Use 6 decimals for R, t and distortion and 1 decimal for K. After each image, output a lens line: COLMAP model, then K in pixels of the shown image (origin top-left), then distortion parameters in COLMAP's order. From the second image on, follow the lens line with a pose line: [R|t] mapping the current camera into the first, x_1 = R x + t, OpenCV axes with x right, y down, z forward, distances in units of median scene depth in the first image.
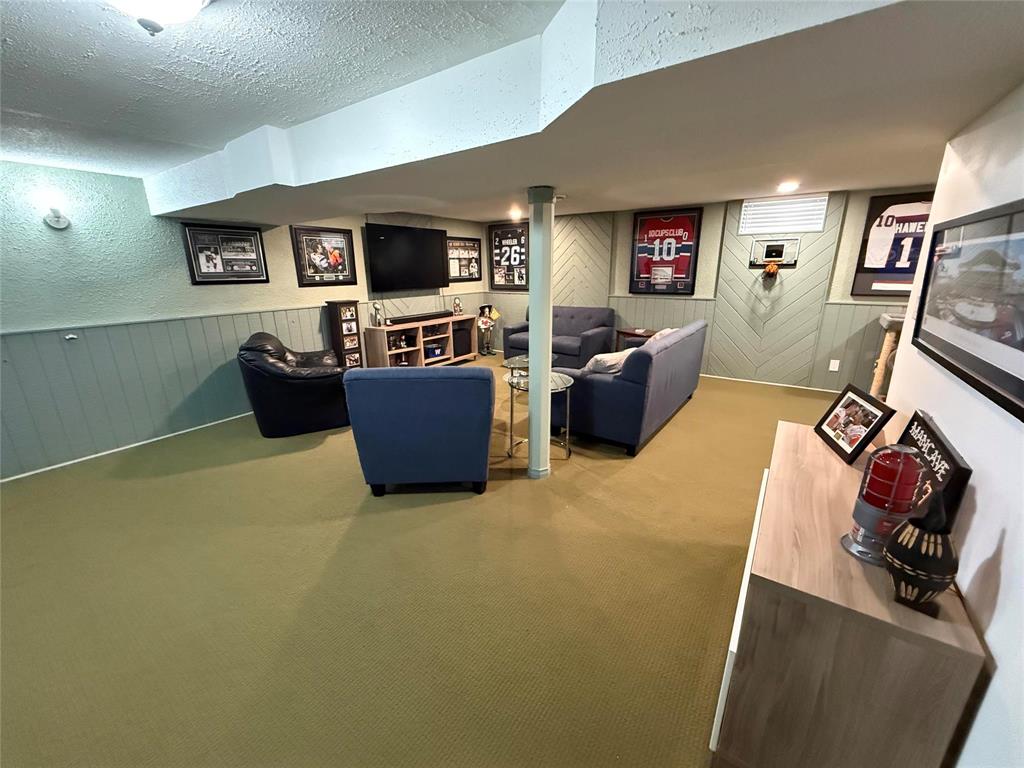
lens RADIAL K [[408.1, 0, 514.4], [0, 408.1, 385.7], [0, 0, 1]] dist [-0.001158, 0.000081]
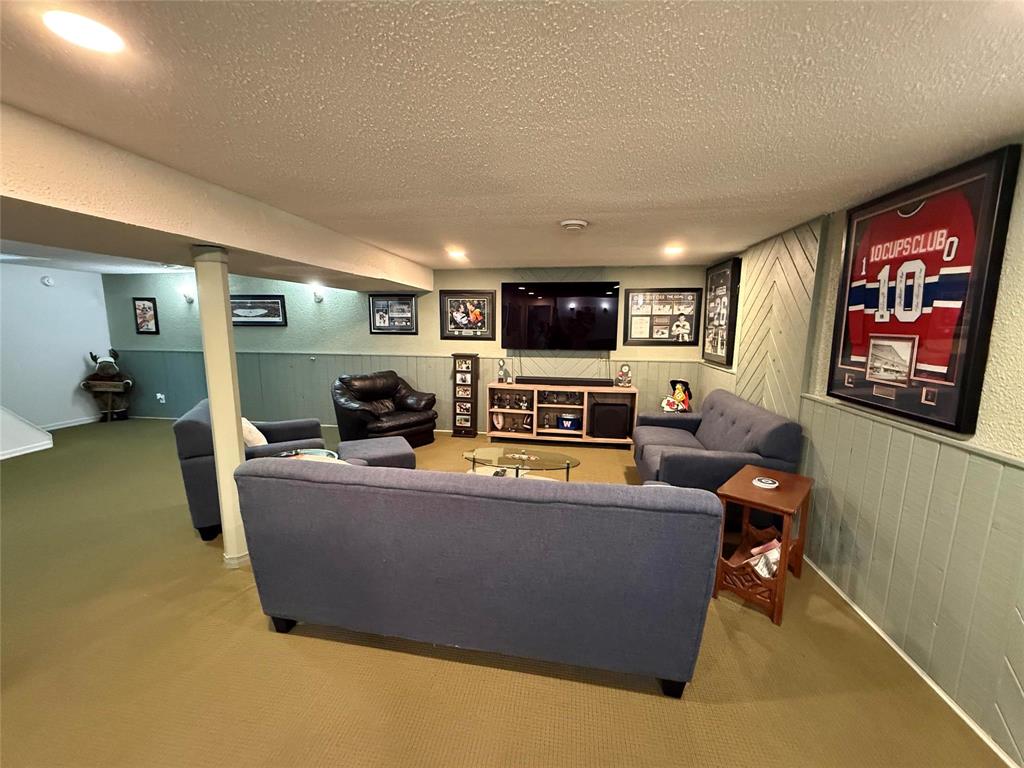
lens RADIAL K [[408.1, 0, 509.4], [0, 408.1, 381.7], [0, 0, 1]] dist [-0.001158, 0.000081]
pose [[0.427636, 0.144282, -0.892362, 0.549400], [-0.263451, 0.964217, 0.029649, -0.177938], [0.864709, 0.222415, 0.450345, 0.557964]]
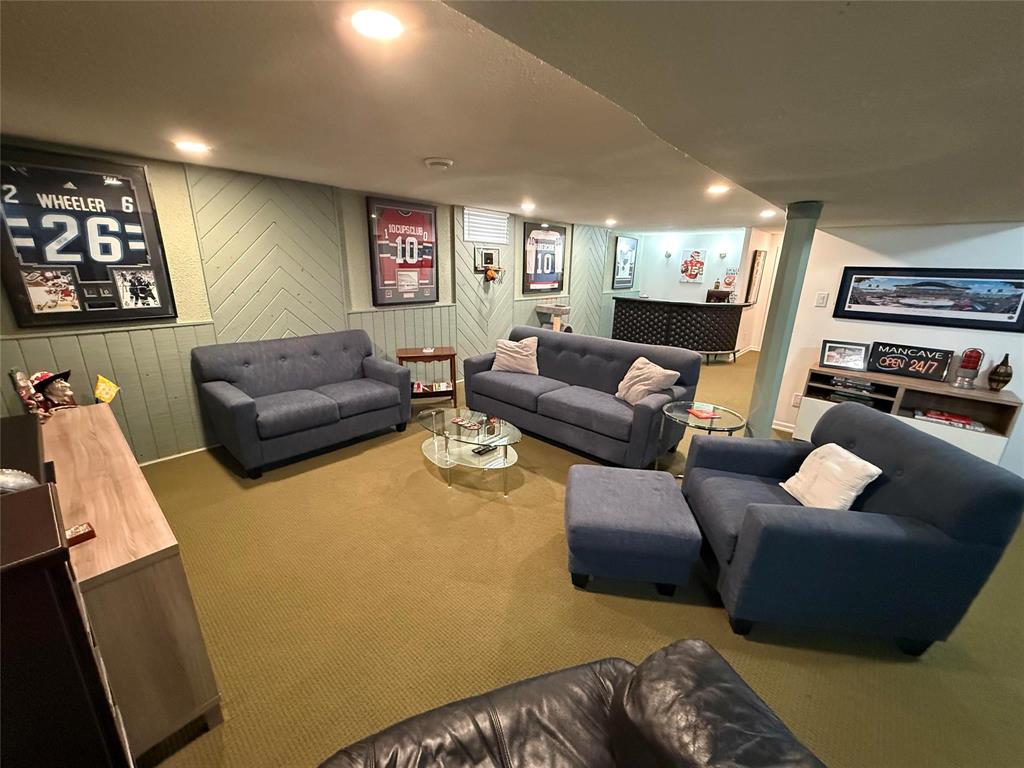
lens RADIAL K [[408.1, 0, 509.9], [0, 408.1, 383.5], [0, 0, 1]] dist [-0.001158, 0.000081]
pose [[0.126695, -0.270223, 0.954425, -0.460594], [0.250372, 0.939736, 0.232828, -0.219924], [-0.959824, 0.209464, 0.186717, 0.700878]]
